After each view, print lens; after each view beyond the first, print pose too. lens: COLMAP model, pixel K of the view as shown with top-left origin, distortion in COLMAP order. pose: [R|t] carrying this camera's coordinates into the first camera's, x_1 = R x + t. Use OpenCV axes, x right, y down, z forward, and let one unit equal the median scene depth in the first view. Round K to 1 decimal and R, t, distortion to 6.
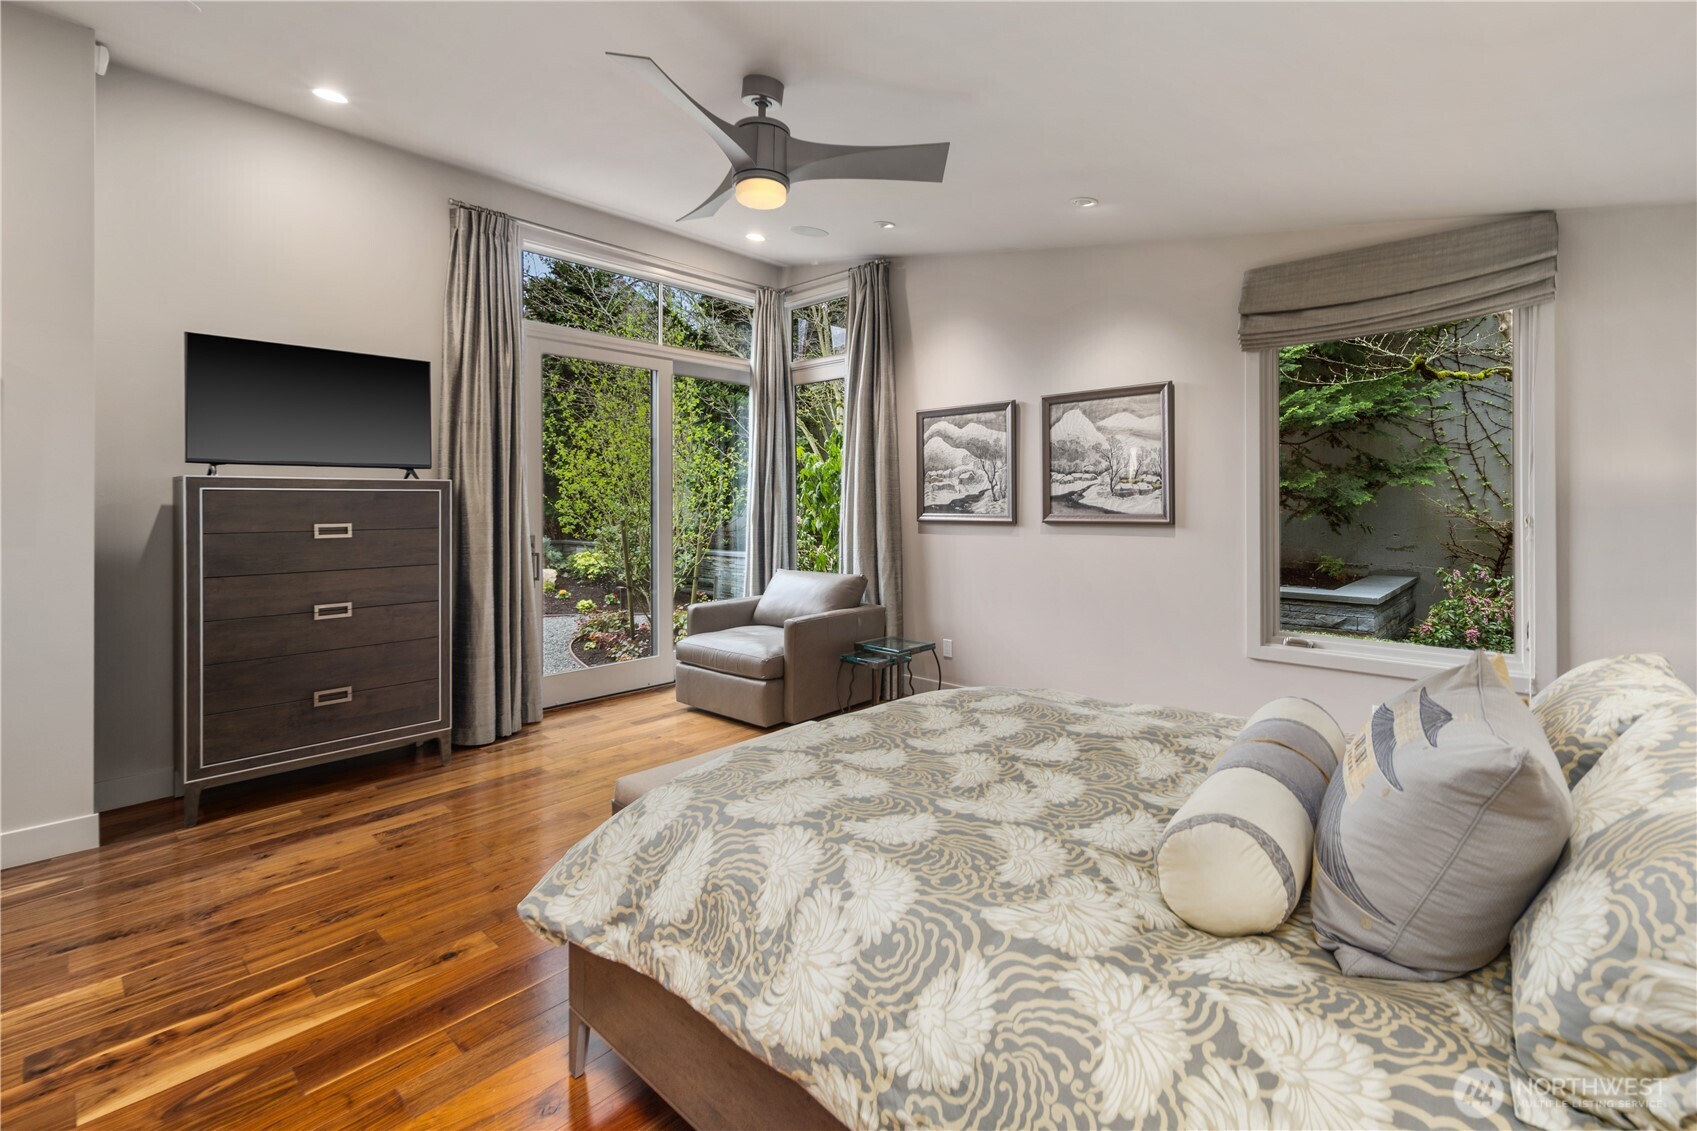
lens RADIAL K [[743.4, 0, 835.4], [0, 743.4, 500.5], [0, 0, 1]] dist [0.002408, -0.000060]
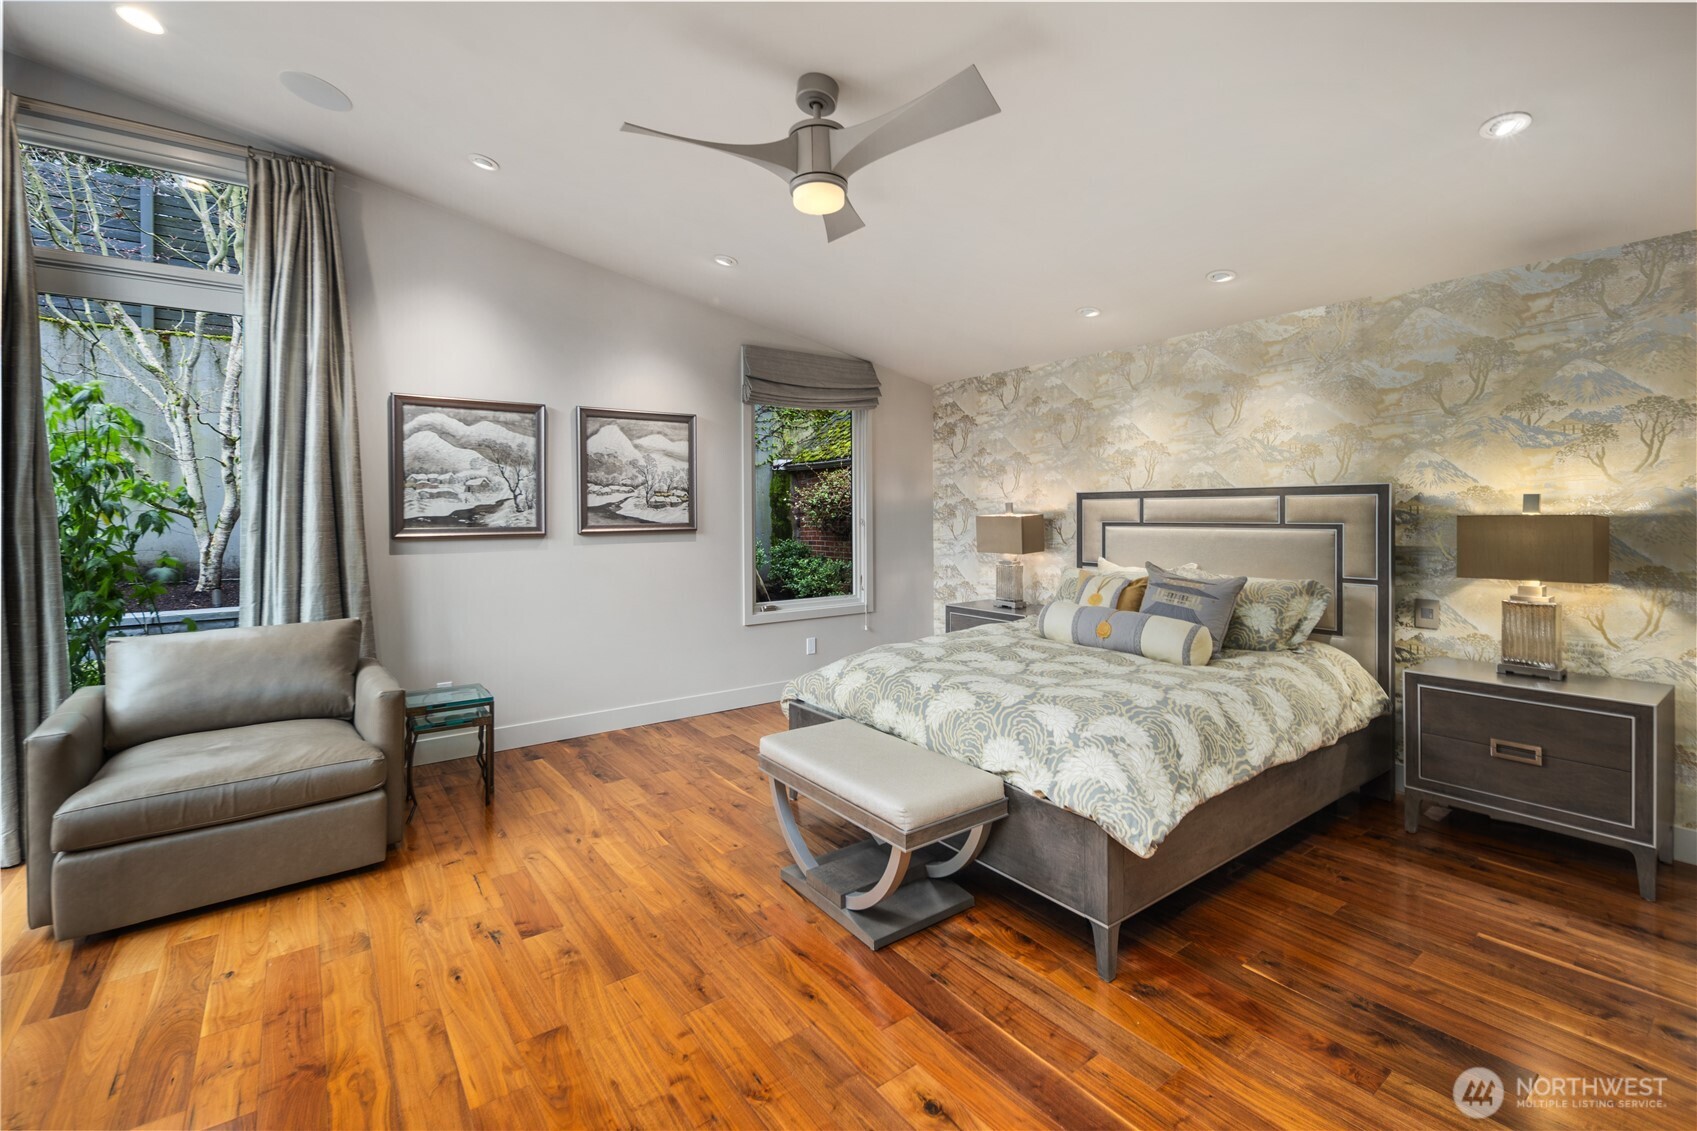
lens RADIAL K [[743.4, 0, 836.4], [0, 743.4, 523.3], [0, 0, 1]] dist [0.002408, -0.000060]
pose [[0.185582, -0.012077, 0.982555, -0.641273], [0.002827, 0.999927, 0.011757, 0.005114], [-0.982625, 0.000596, 0.185603, 0.481487]]
